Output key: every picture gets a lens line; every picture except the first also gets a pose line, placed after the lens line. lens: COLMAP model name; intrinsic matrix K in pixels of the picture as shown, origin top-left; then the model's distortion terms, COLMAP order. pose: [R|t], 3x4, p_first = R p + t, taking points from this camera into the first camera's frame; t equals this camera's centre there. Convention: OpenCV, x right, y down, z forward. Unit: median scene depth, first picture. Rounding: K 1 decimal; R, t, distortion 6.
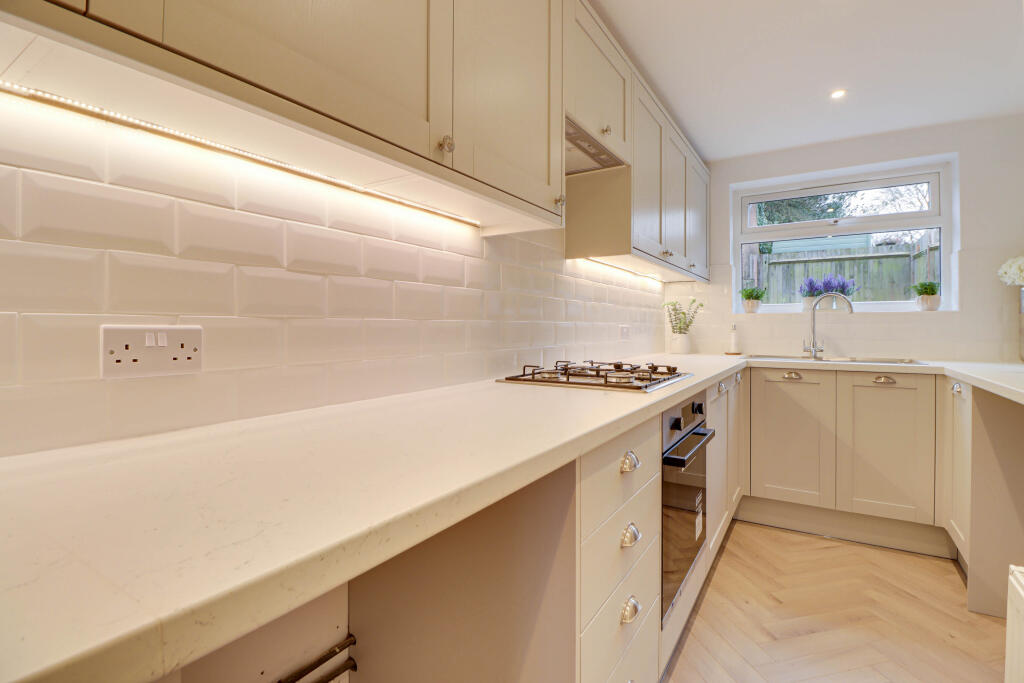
lens RADIAL K [[475.6, 0, 484.4], [0, 475.6, 319.1], [0, 0, 1]] dist [0.031968, -0.017199]
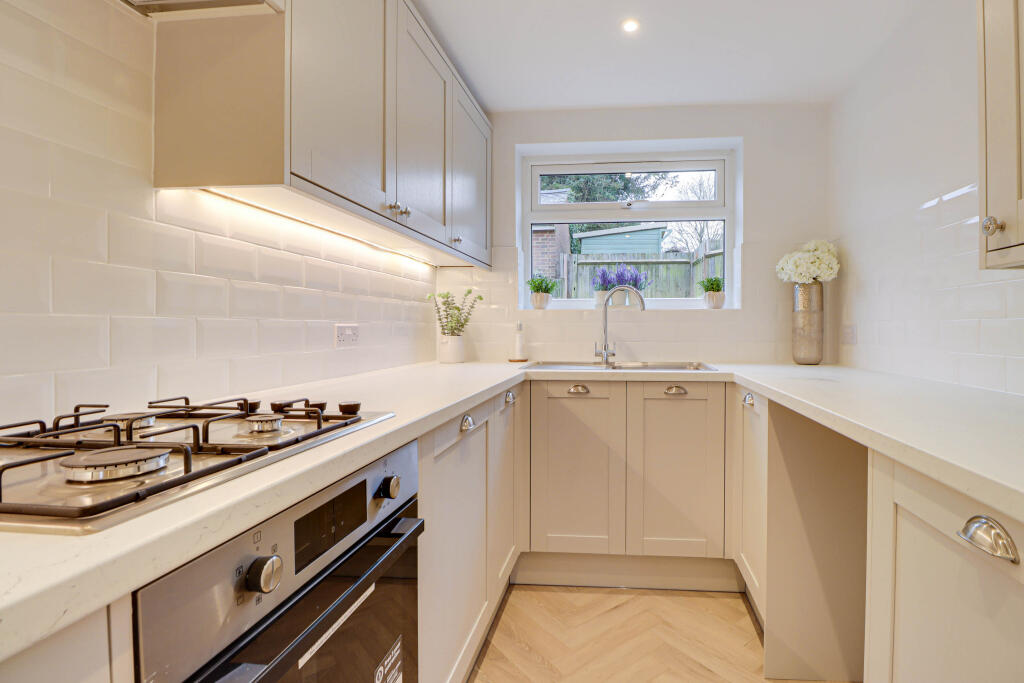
lens RADIAL K [[475.6, 0, 484.4], [0, 475.6, 319.1], [0, 0, 1]] dist [0.031968, -0.017199]
pose [[0.948239, 0.004359, 0.317529, 0.223224], [-0.004295, 0.999990, -0.000902, 0.005174], [-0.317530, -0.000509, 0.948248, 0.283897]]
